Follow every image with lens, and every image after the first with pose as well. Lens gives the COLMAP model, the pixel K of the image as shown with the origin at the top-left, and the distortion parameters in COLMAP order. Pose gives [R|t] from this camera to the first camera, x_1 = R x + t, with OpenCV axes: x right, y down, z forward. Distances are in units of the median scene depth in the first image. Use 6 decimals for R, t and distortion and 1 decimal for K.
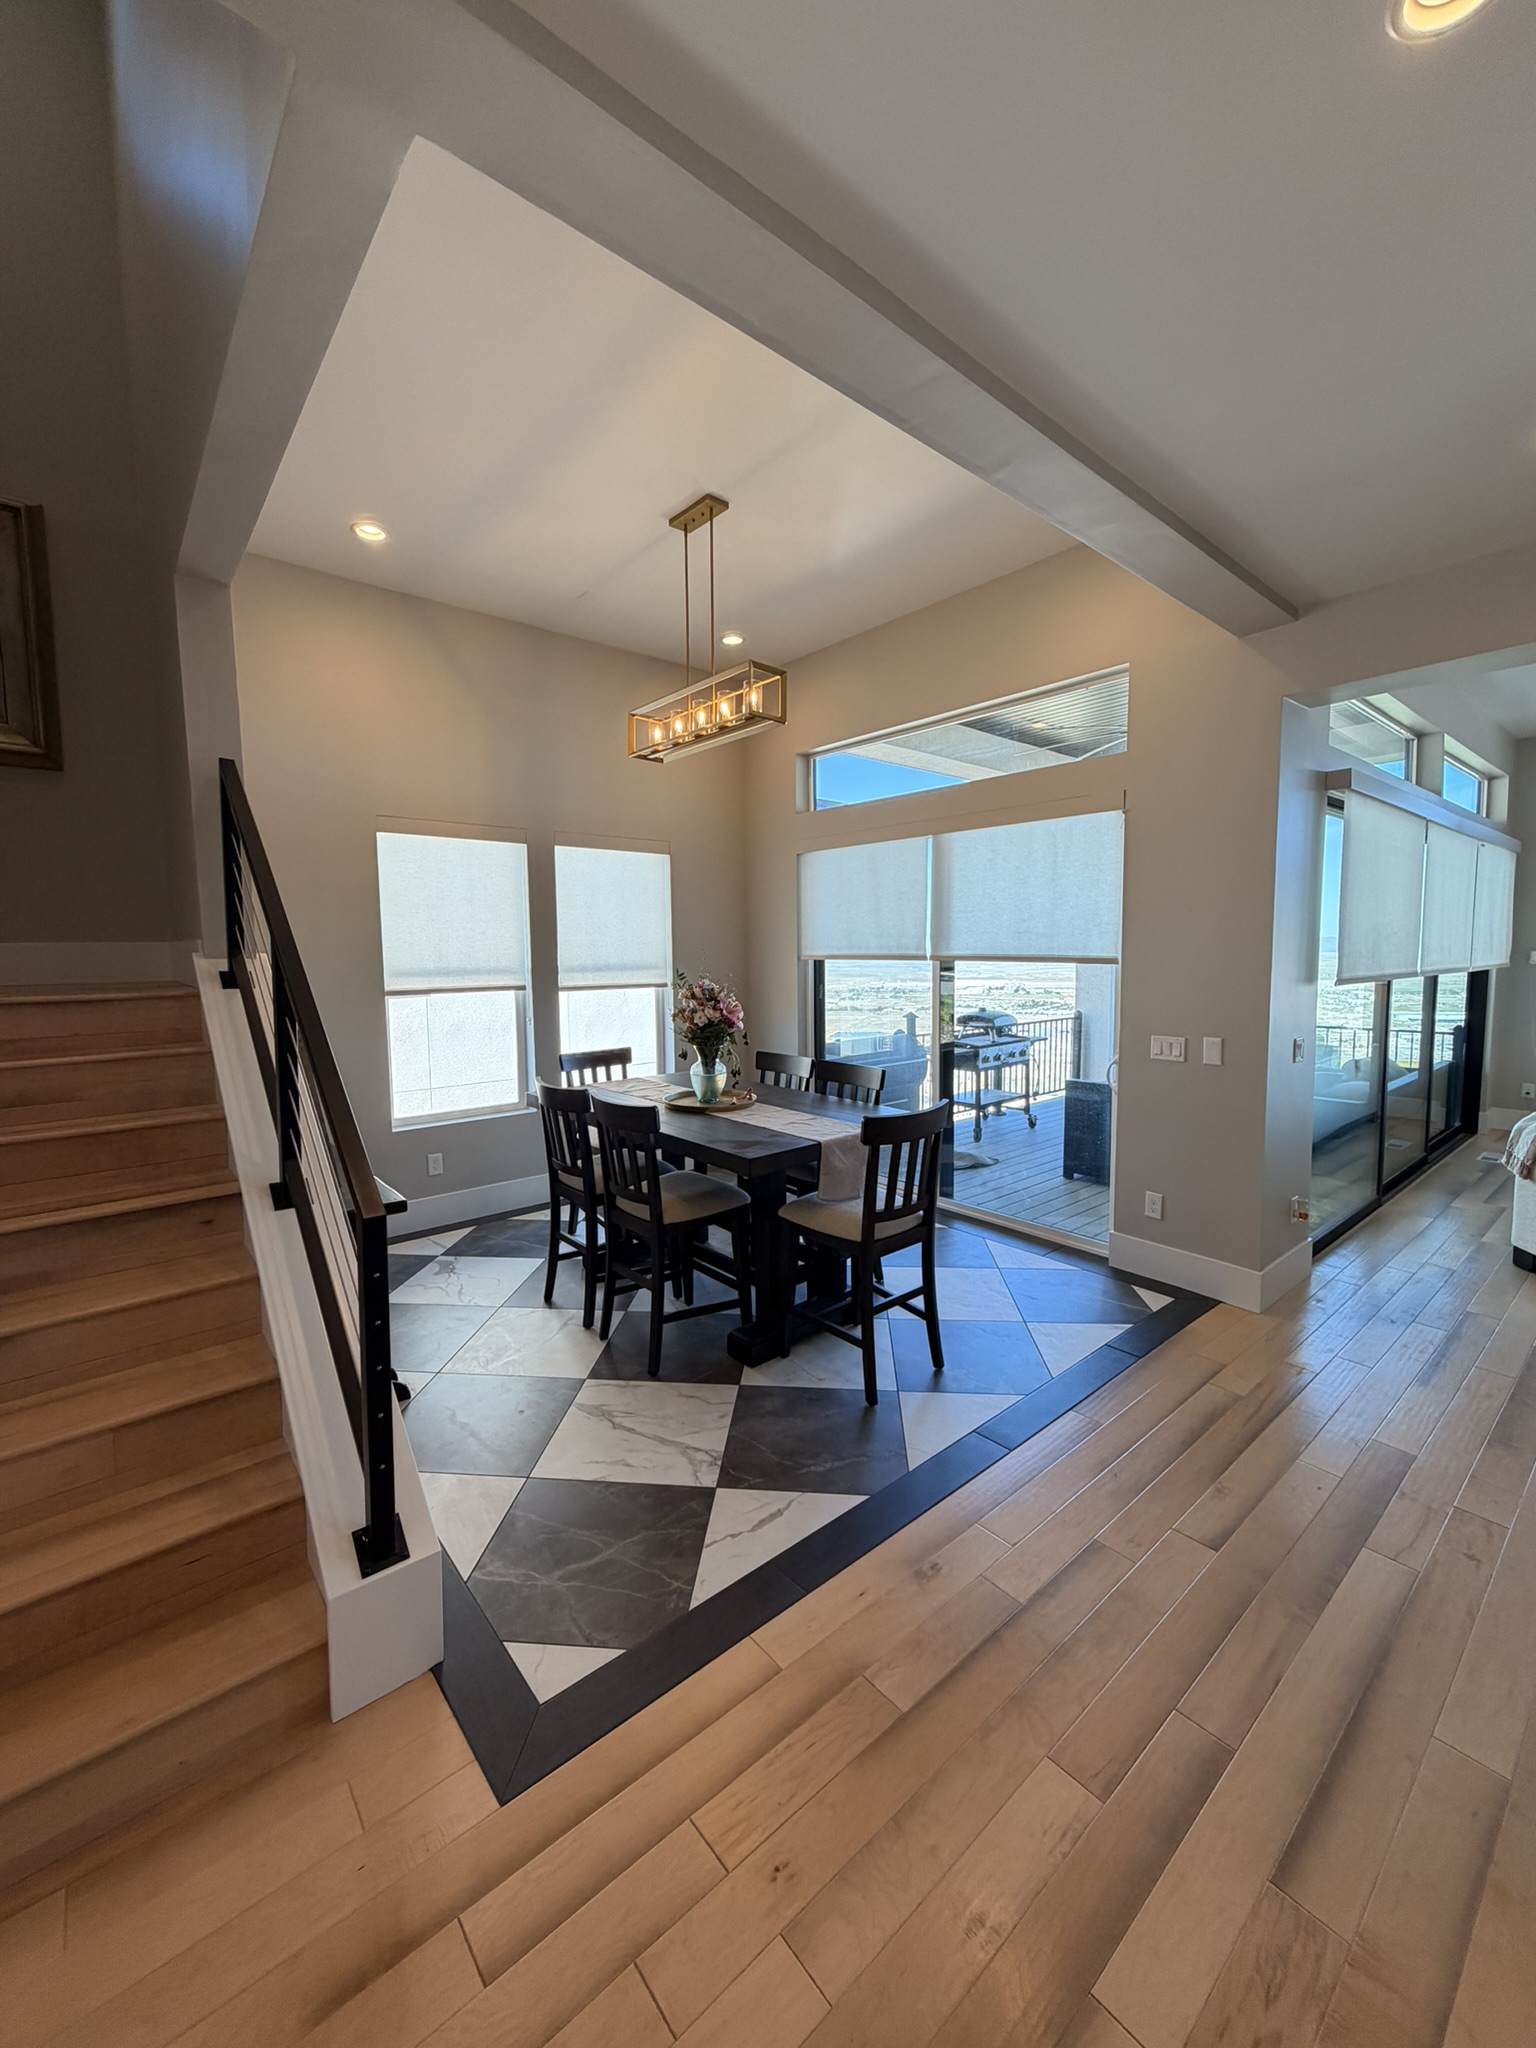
lens RADIAL K [[812.5, 0, 768.0], [0, 812.5, 1024.0], [0, 0, 1]] dist [-0.000005, 0.000017]
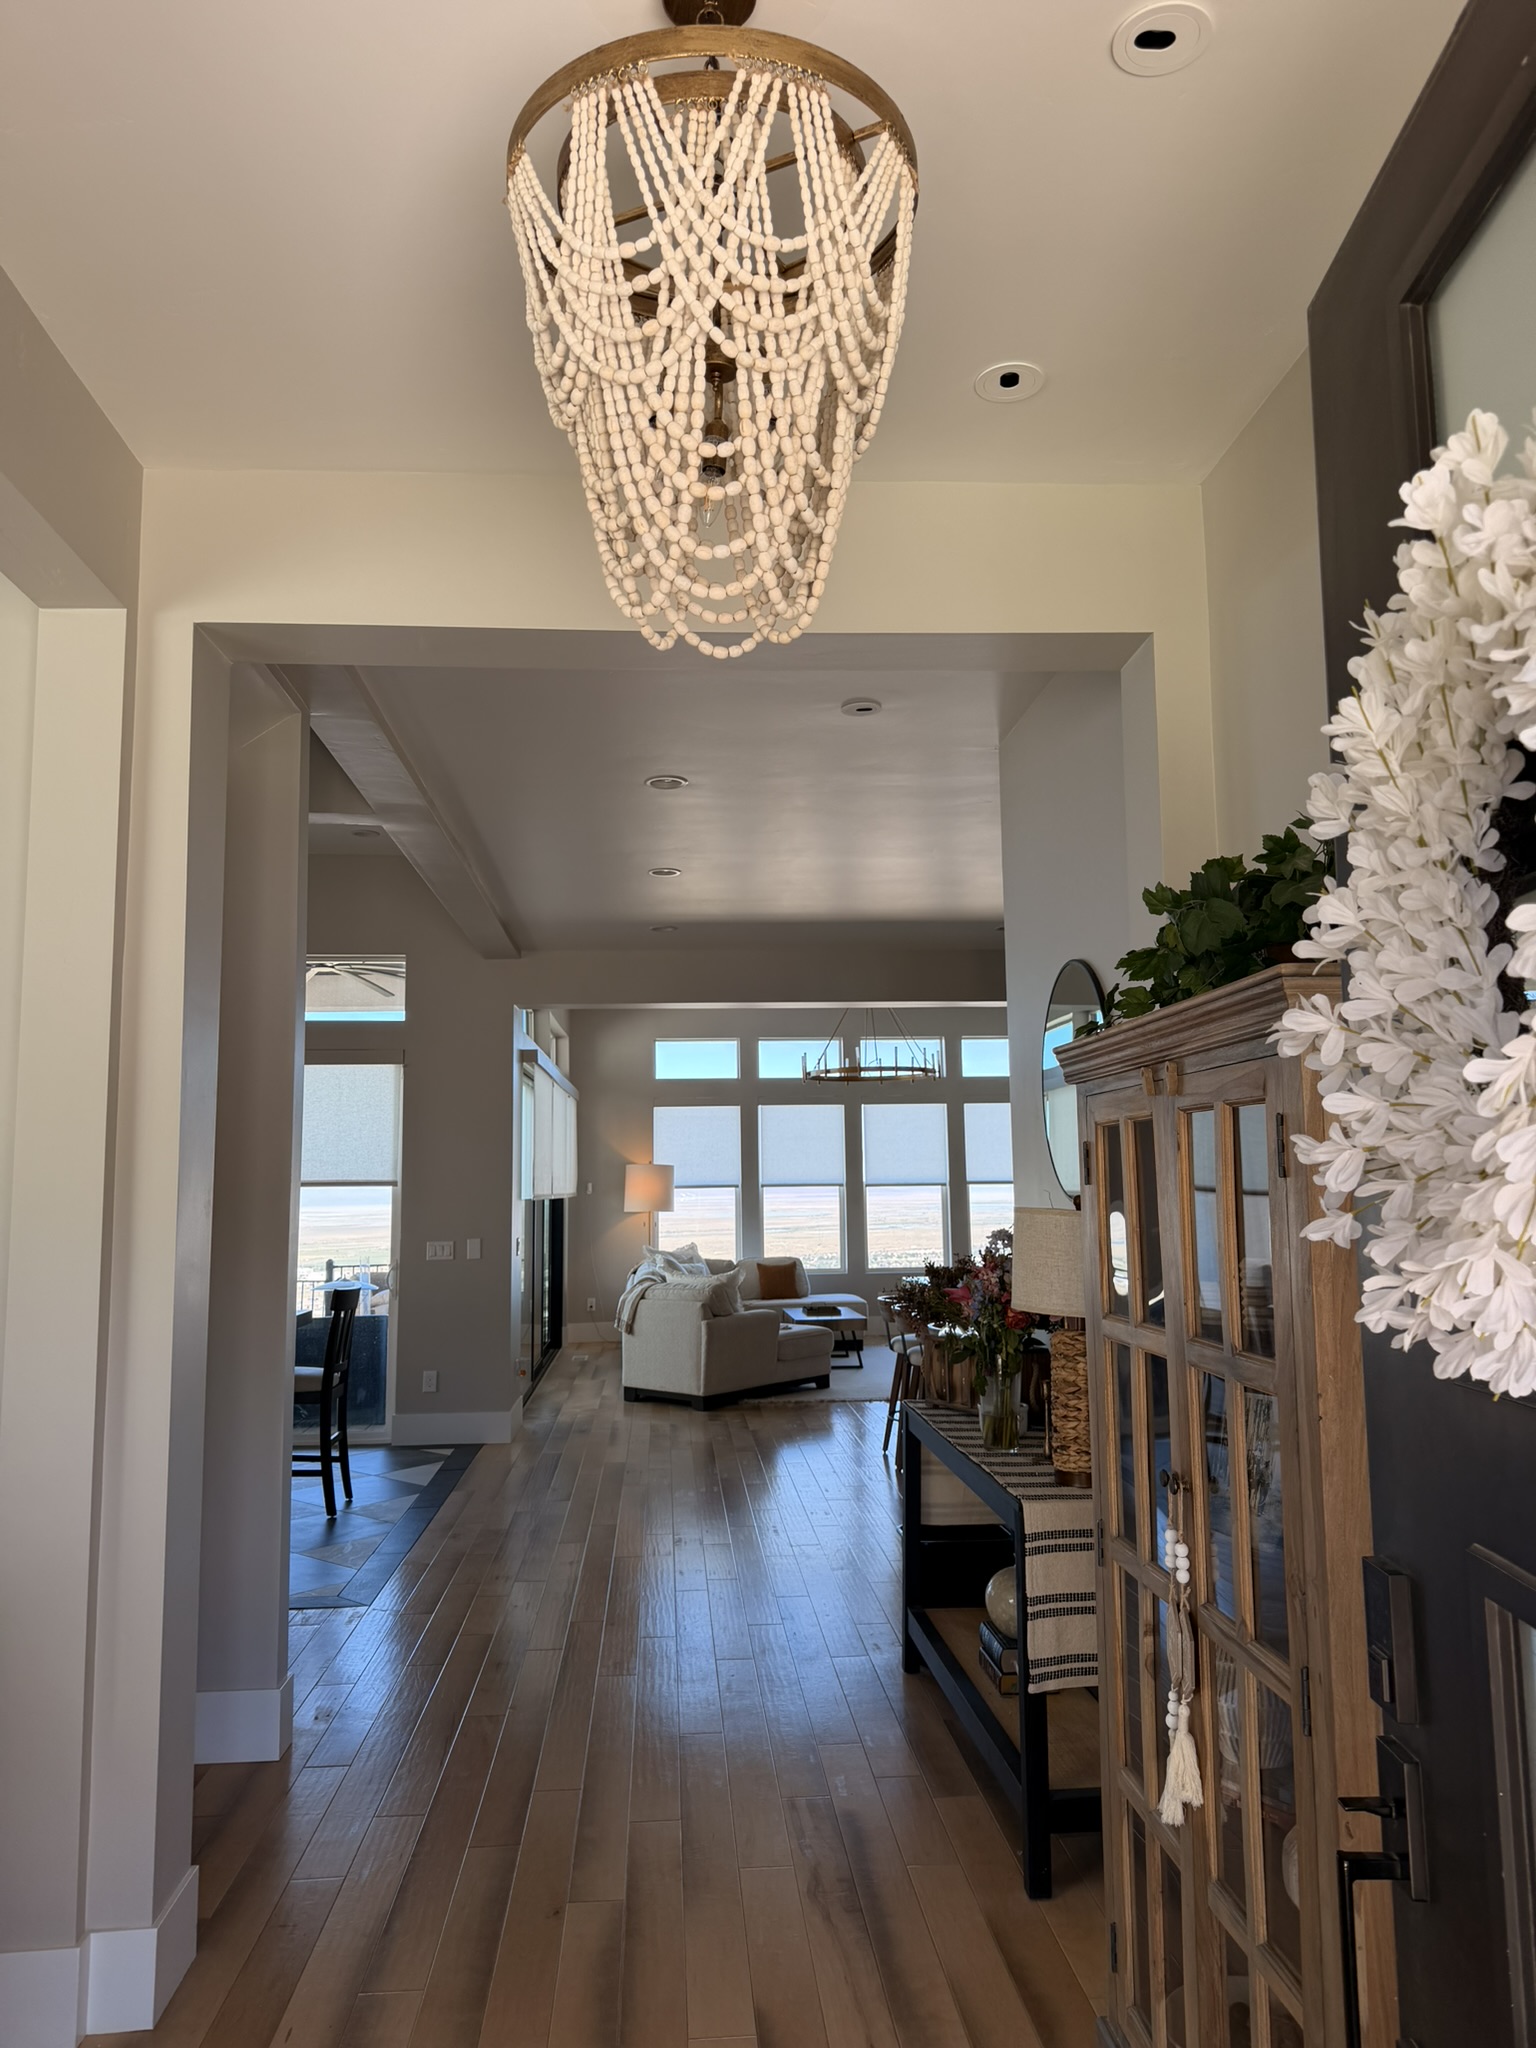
lens RADIAL K [[1419.0, 0, 768.0], [0, 1419.0, 1024.0], [0, 0, 1]] dist [-0.000046, 0.000062]
pose [[0.588107, 0.089022, 0.803869, -0.982388], [0.082564, 0.982123, -0.169165, 0.095147], [-0.804558, 0.165857, 0.570244, -0.714072]]
